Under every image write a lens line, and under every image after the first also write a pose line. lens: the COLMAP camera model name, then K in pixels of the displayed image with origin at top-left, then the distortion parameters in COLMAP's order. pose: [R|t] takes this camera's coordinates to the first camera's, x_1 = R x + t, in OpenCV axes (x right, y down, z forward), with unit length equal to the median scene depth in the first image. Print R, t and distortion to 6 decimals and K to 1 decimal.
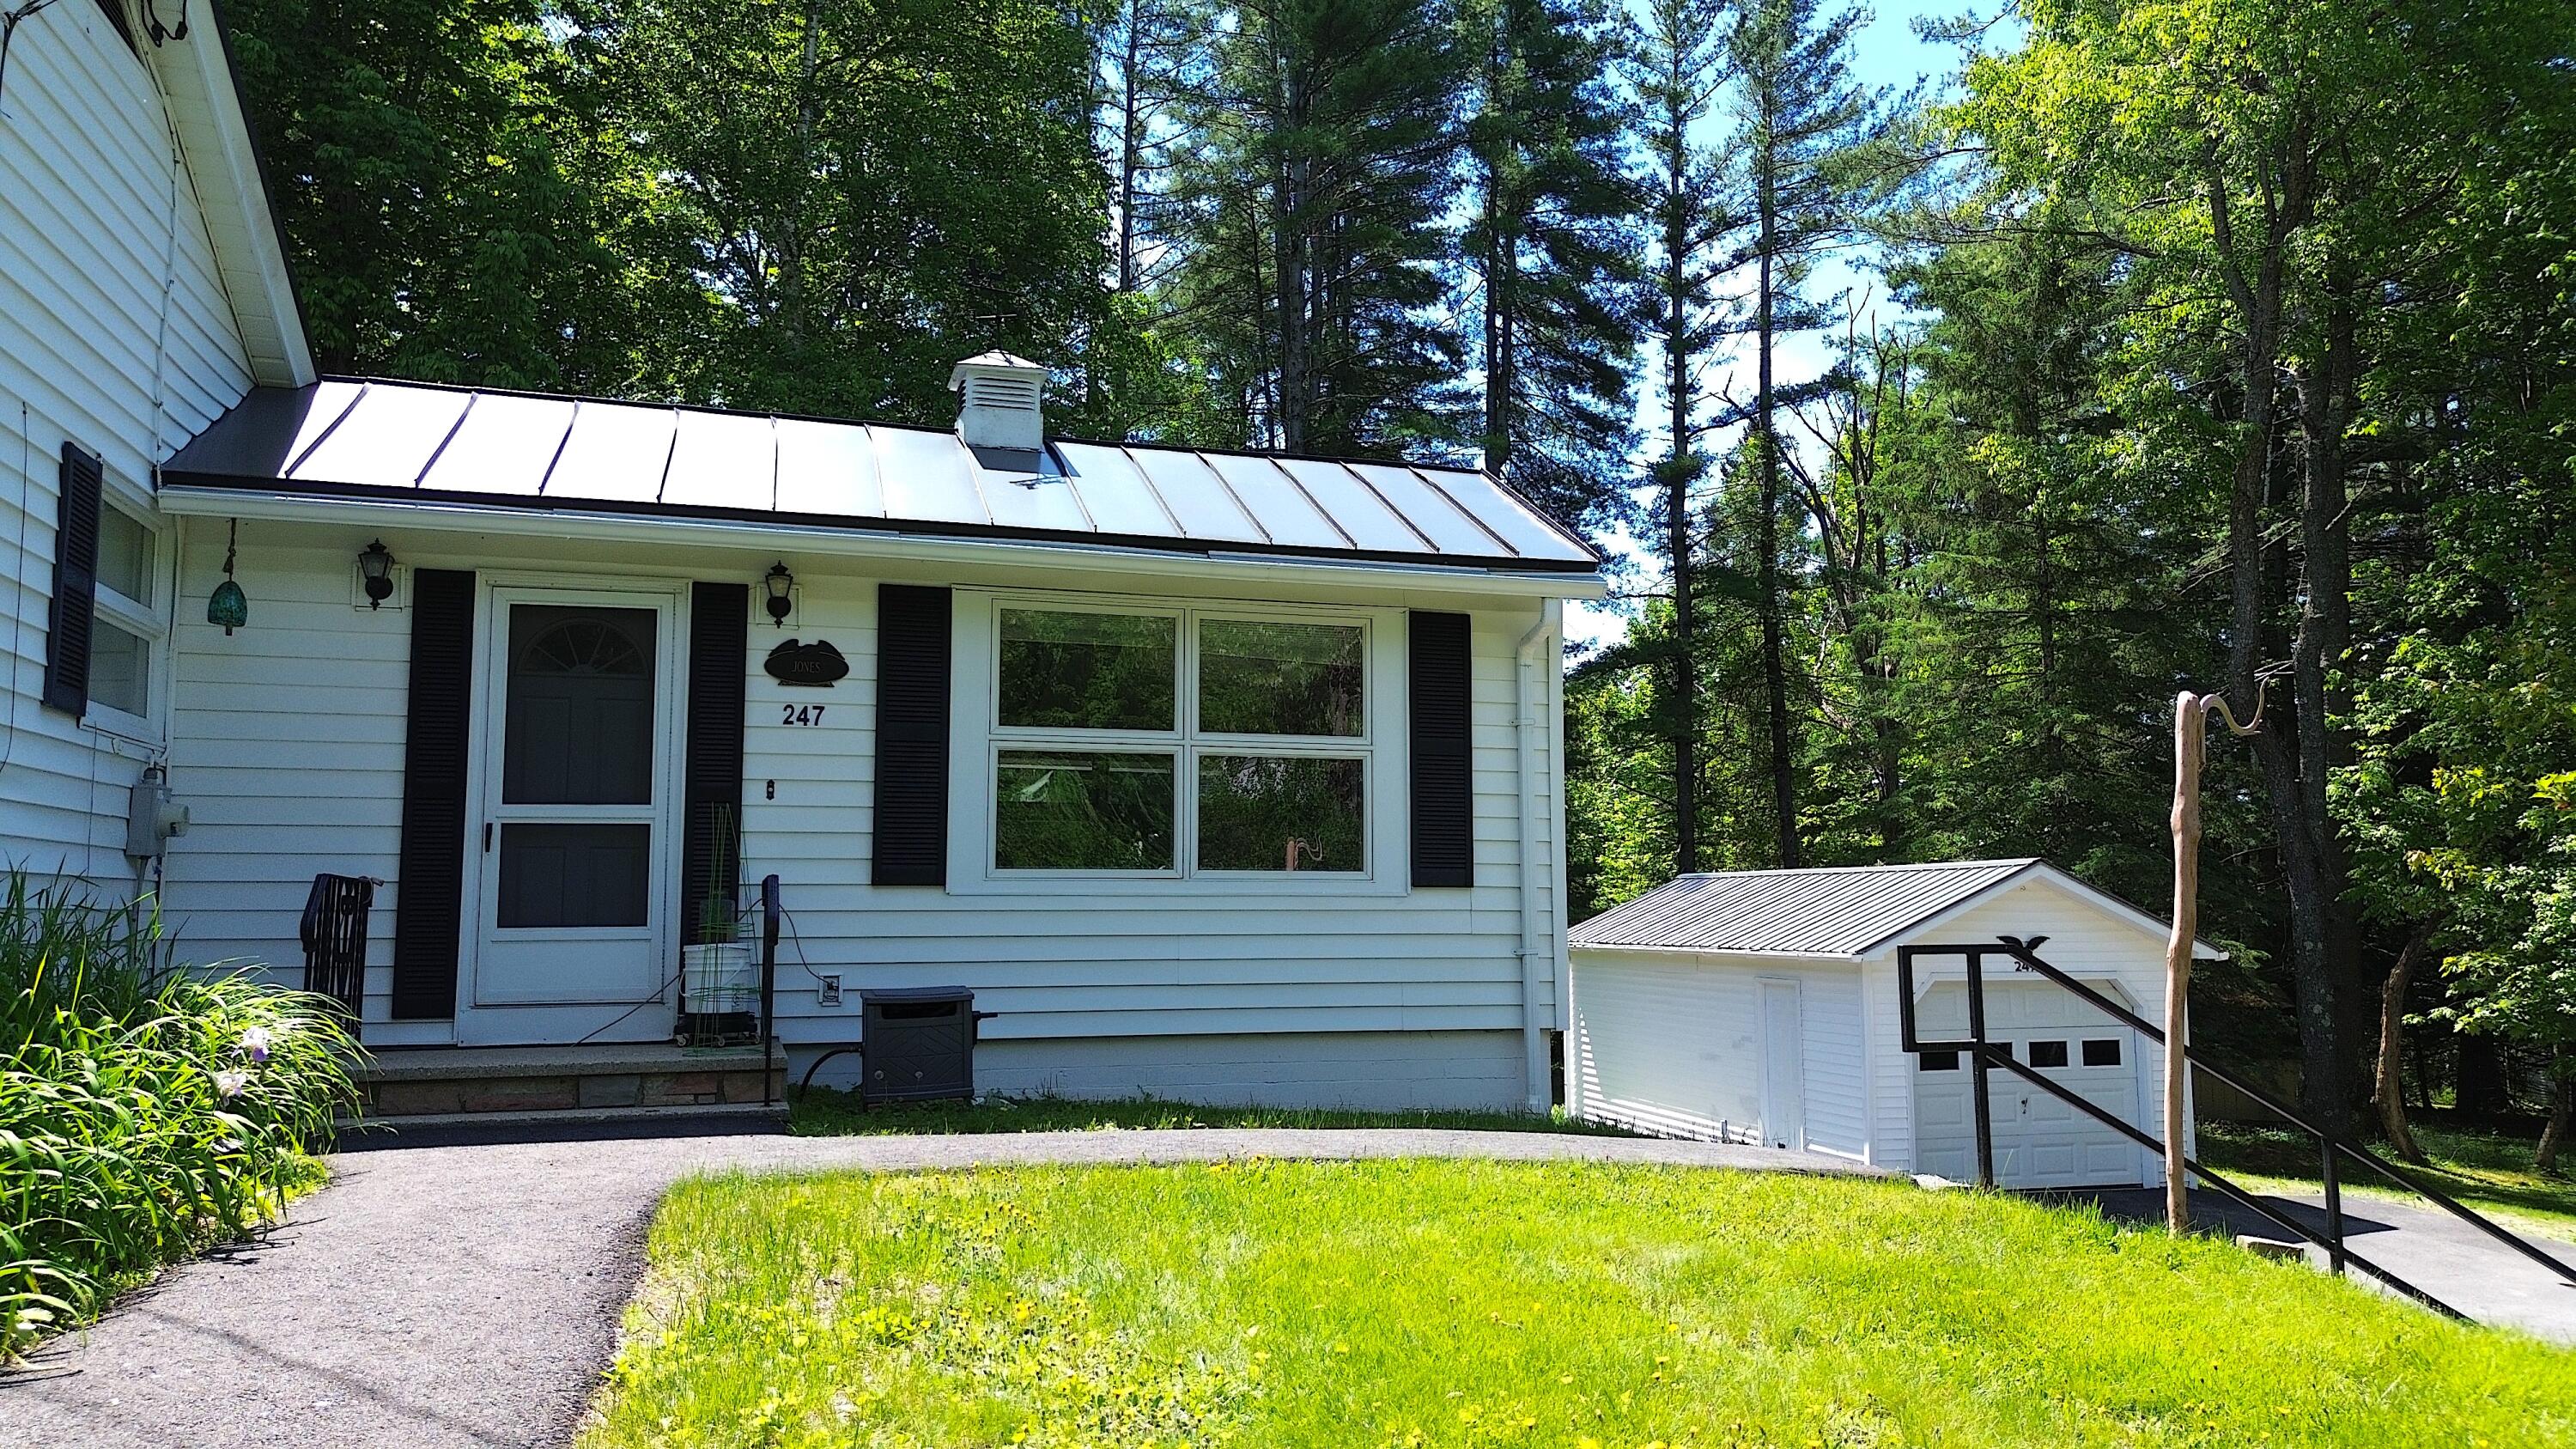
lens RADIAL K [[1818.5, 0, 1288.0], [0, 1818.5, 724.5], [0, 0, 1]] dist [0.065626, -0.078318]
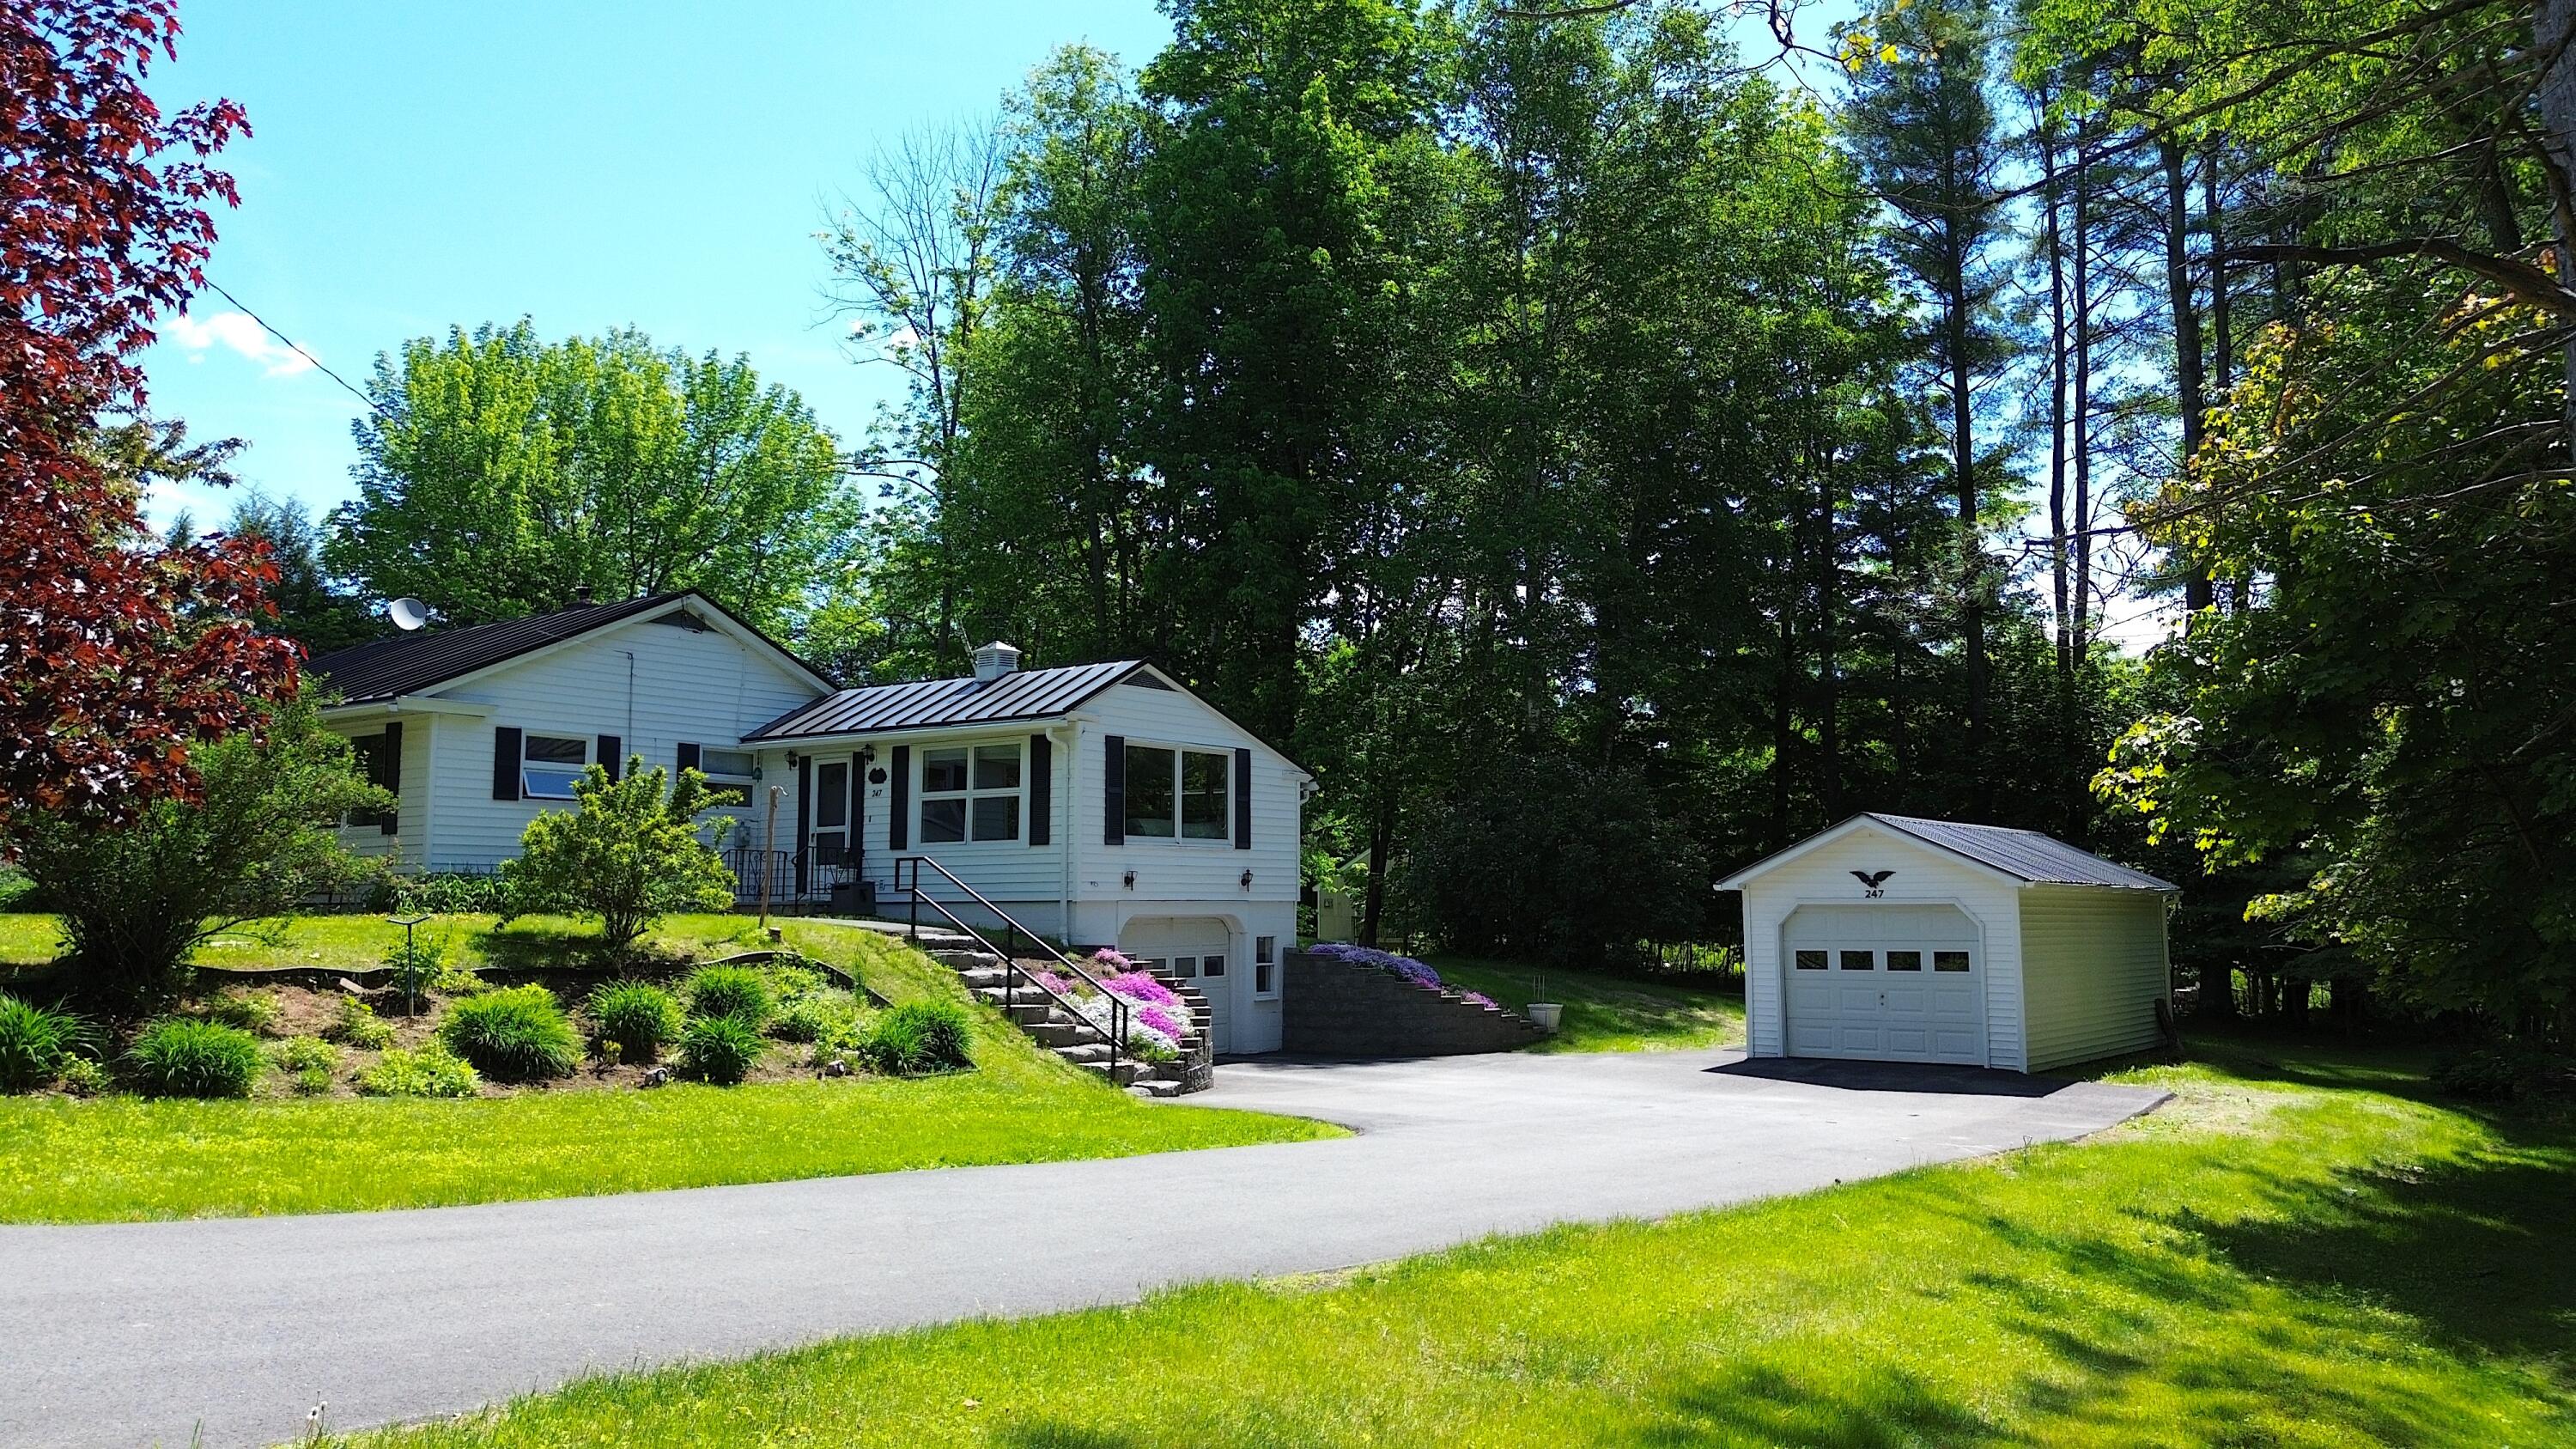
lens RADIAL K [[1818.5, 0, 1288.0], [0, 1818.5, 724.5], [0, 0, 1]] dist [0.065626, -0.078318]
pose [[0.608021, -0.084304, -0.789432, 2.556303], [0.082270, 0.995683, -0.042965, 0.067323], [0.789647, -0.038823, 0.612332, -0.303694]]
